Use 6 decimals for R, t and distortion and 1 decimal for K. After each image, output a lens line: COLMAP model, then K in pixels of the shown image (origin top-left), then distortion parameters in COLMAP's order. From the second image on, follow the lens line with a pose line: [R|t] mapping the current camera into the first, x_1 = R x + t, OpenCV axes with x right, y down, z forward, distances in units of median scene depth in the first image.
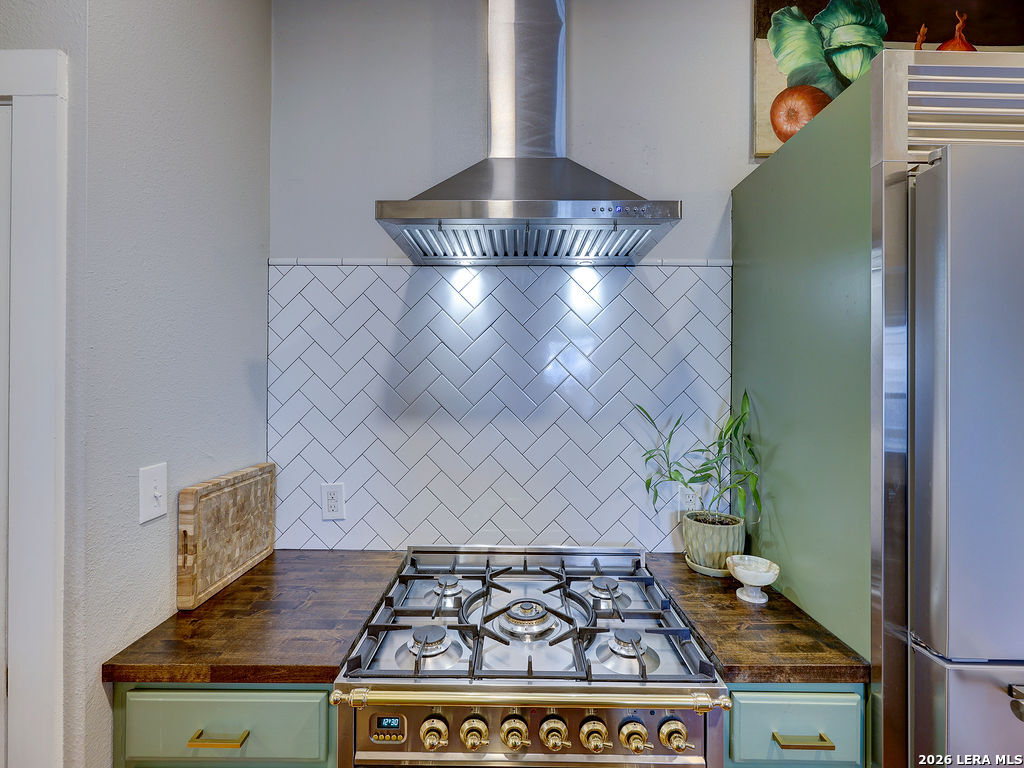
lens RADIAL K [[461.9, 0, 512.6], [0, 461.9, 380.2], [0, 0, 1]] dist [0.000841, 0.000096]
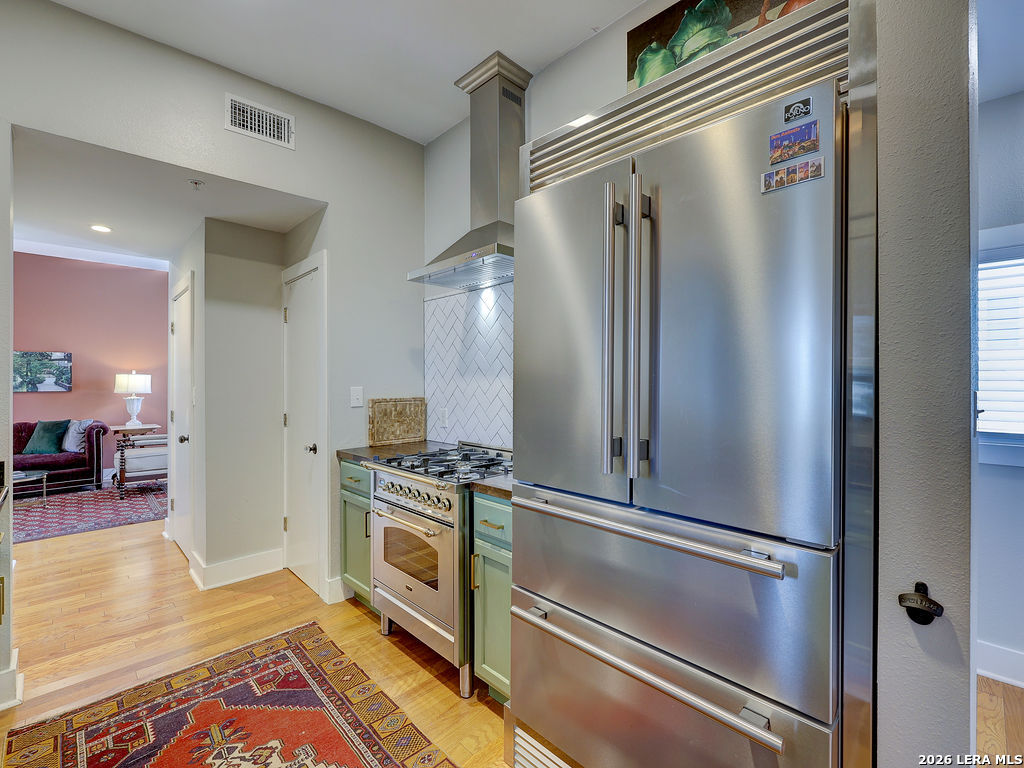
lens RADIAL K [[461.9, 0, 508.6], [0, 461.9, 383.1], [0, 0, 1]] dist [0.000841, 0.000096]
pose [[0.700555, -0.007680, -0.713557, 1.227509], [0.011171, 0.999938, 0.000205, 0.119370], [0.713511, -0.008115, 0.700597, -0.177427]]
